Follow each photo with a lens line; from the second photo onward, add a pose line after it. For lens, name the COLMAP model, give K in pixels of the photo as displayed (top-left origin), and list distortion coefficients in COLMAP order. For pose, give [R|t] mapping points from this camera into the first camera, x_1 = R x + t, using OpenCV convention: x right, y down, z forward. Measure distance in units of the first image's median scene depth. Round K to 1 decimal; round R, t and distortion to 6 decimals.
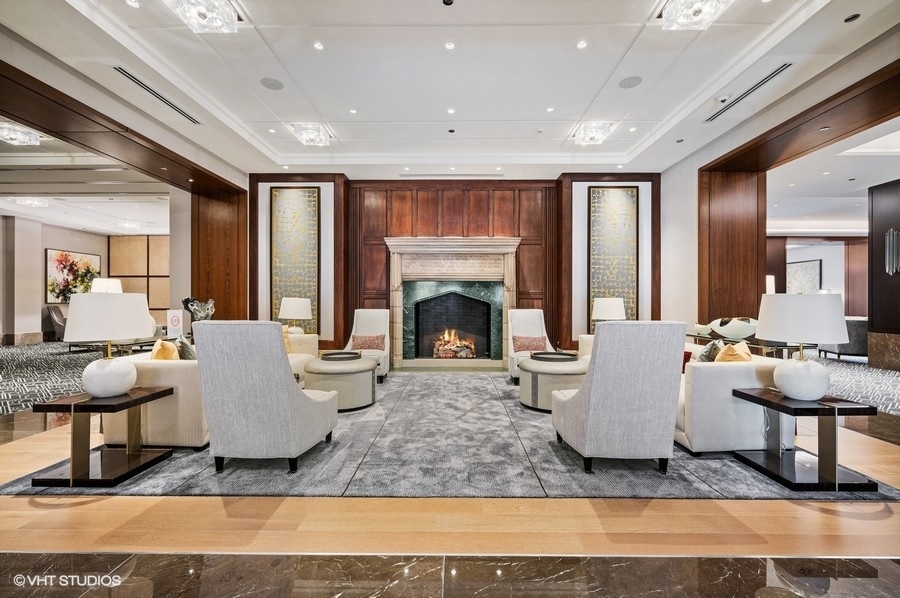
lens RADIAL K [[381.9, 0, 452.5], [0, 381.9, 300.9], [0, 0, 1]] dist [-0.000742, -0.000439]
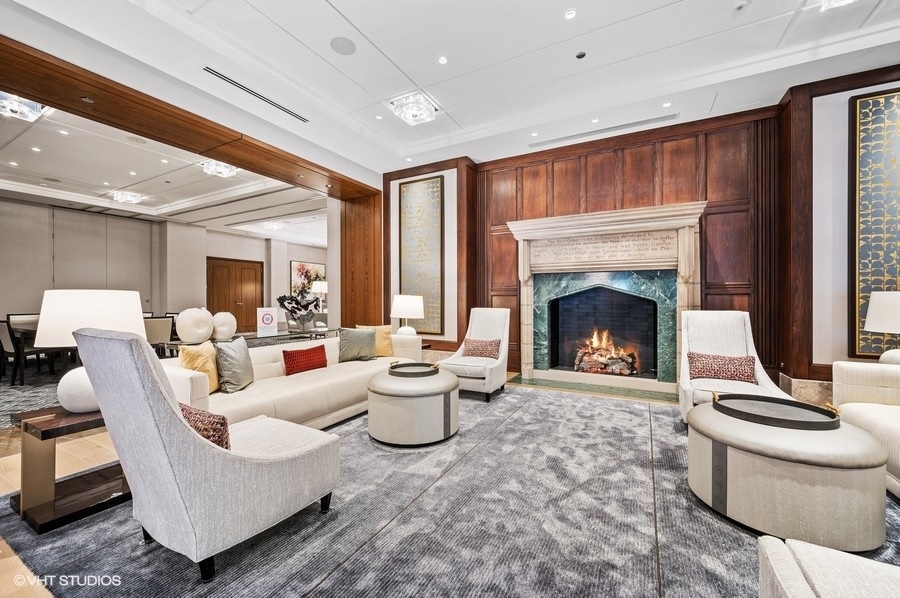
lens RADIAL K [[358.5, 0, 447.2], [0, 358.5, 298.6], [0, 0, 1]] dist [-0.000932, -0.000338]
pose [[0.886164, -0.002135, -0.463367, 0.065795], [0.002747, 0.999996, 0.000647, 0.000333], [0.463364, -0.001846, 0.886166, 0.236862]]
